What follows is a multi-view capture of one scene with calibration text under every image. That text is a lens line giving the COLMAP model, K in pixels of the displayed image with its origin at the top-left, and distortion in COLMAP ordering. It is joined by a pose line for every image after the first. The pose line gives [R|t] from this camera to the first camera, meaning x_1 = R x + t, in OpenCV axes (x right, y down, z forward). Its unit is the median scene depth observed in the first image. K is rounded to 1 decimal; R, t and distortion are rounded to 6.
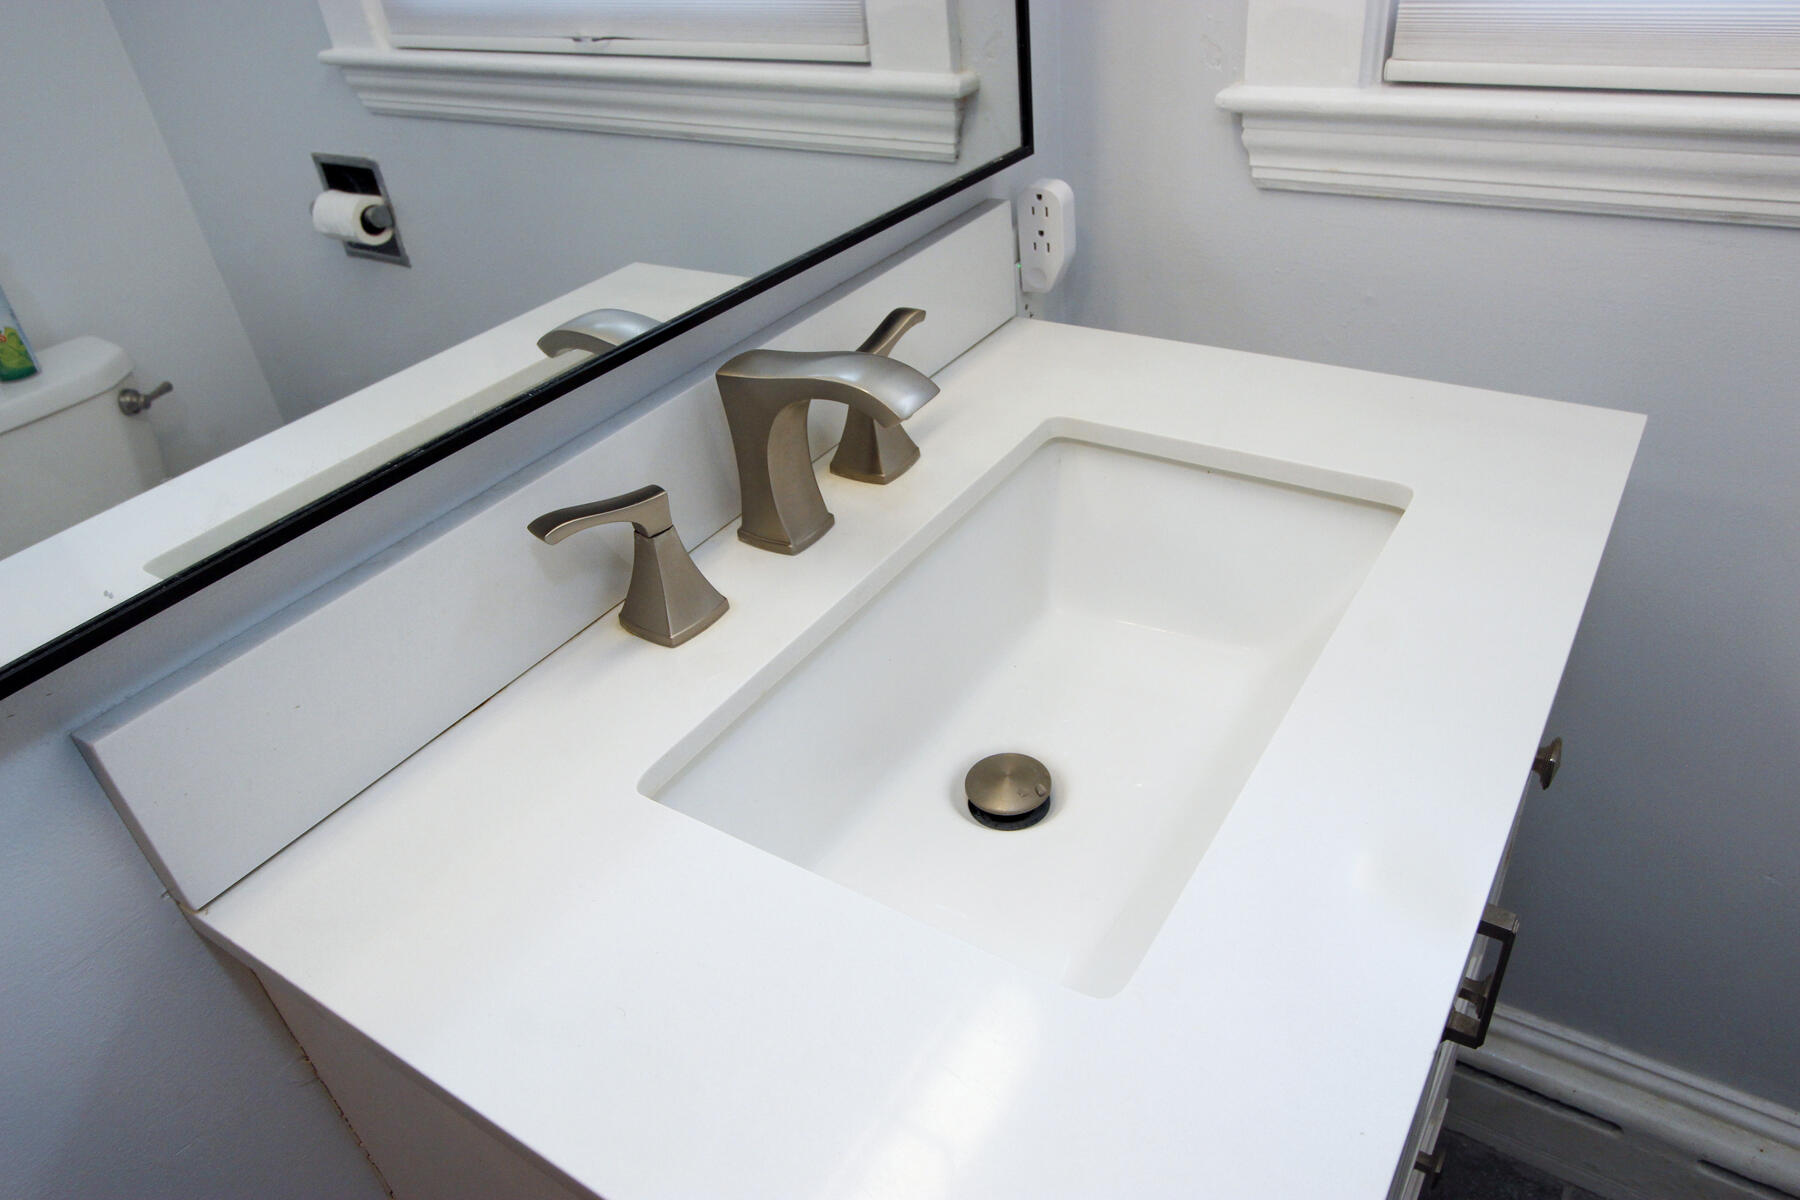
lens RADIAL K [[1265.3, 0, 900.0], [0, 1265.3, 600.0], [0, 0, 1]] dist [0.000185, 0.003675]
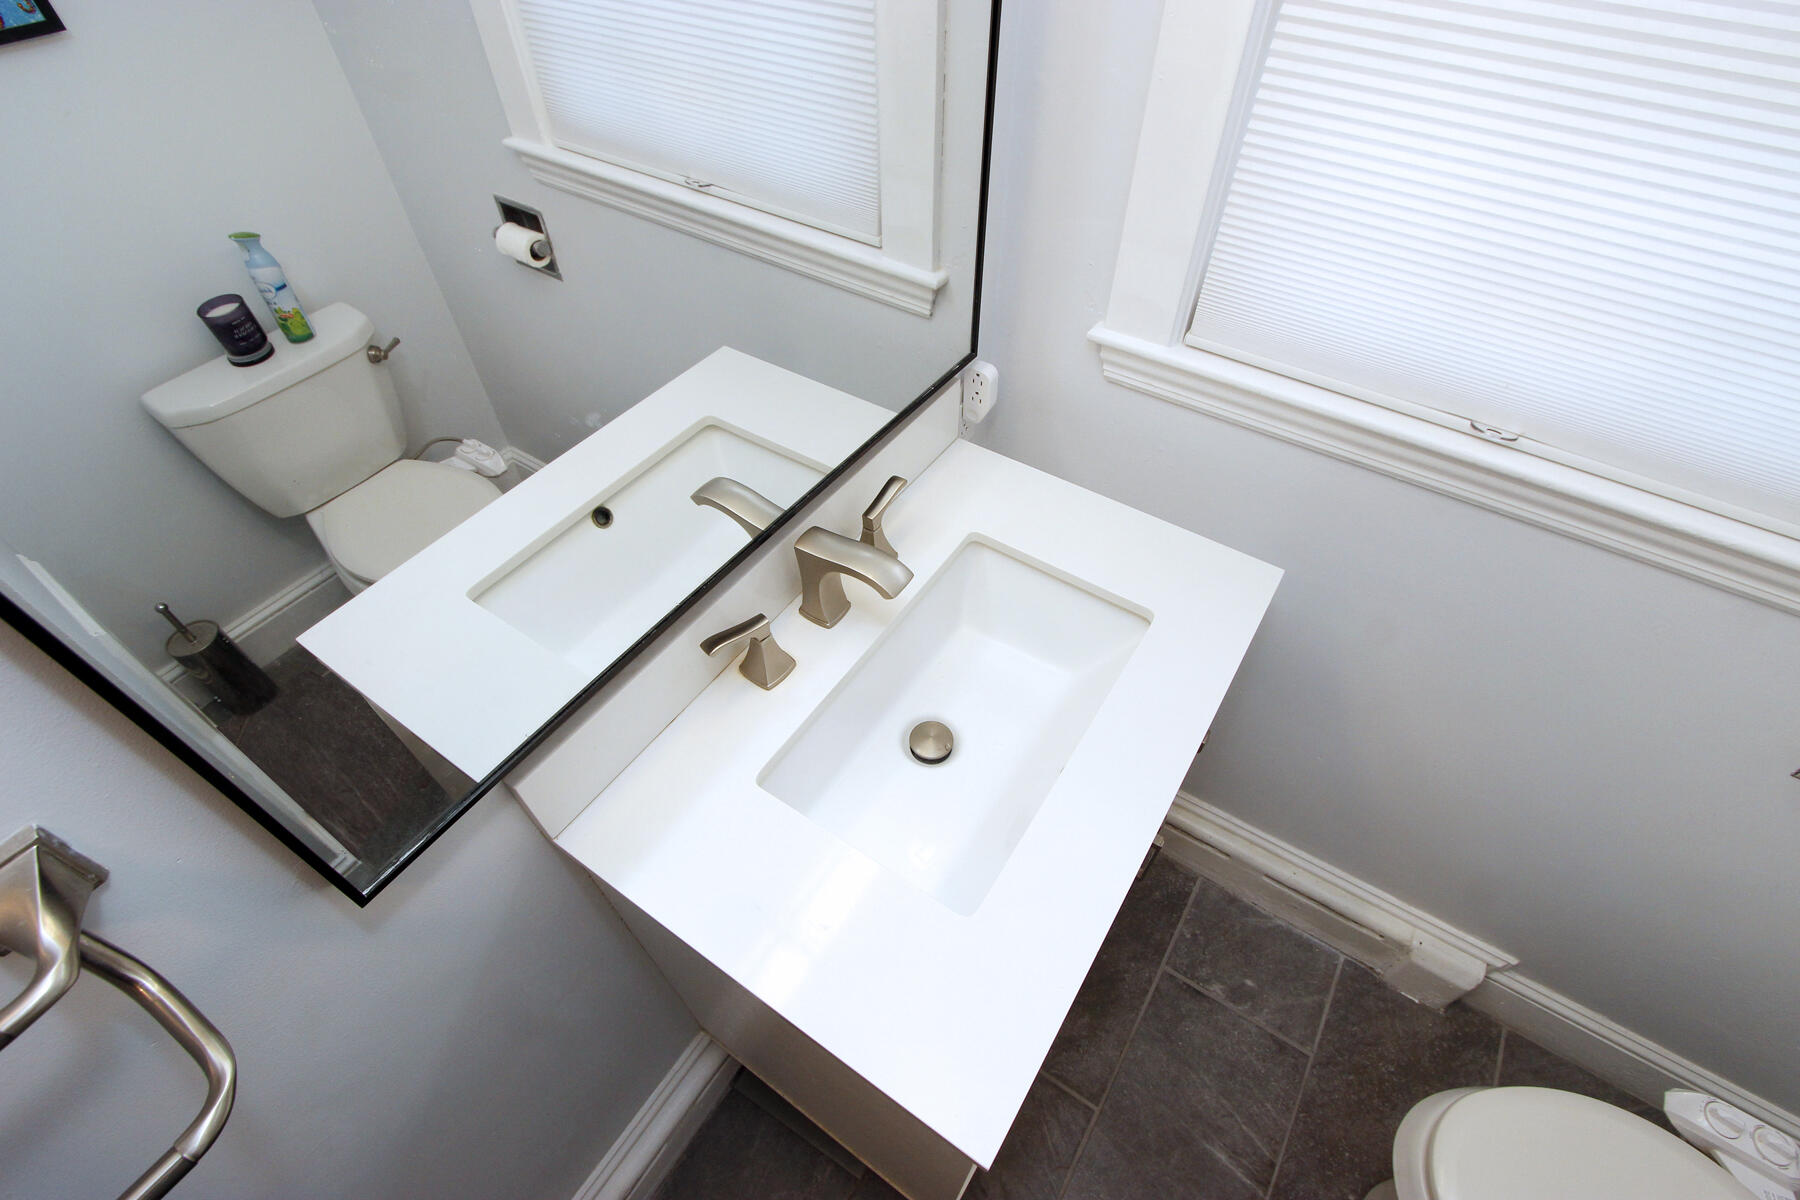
lens RADIAL K [[863.7, 0, 900.0], [0, 863.7, 600.0], [0, 0, 1]] dist [-0.004411, -0.000708]
pose [[0.995906, 0.063106, 0.064725, -0.045551], [-0.077184, 0.966327, 0.245468, -0.281559], [-0.047055, -0.249458, 0.967242, -0.169451]]
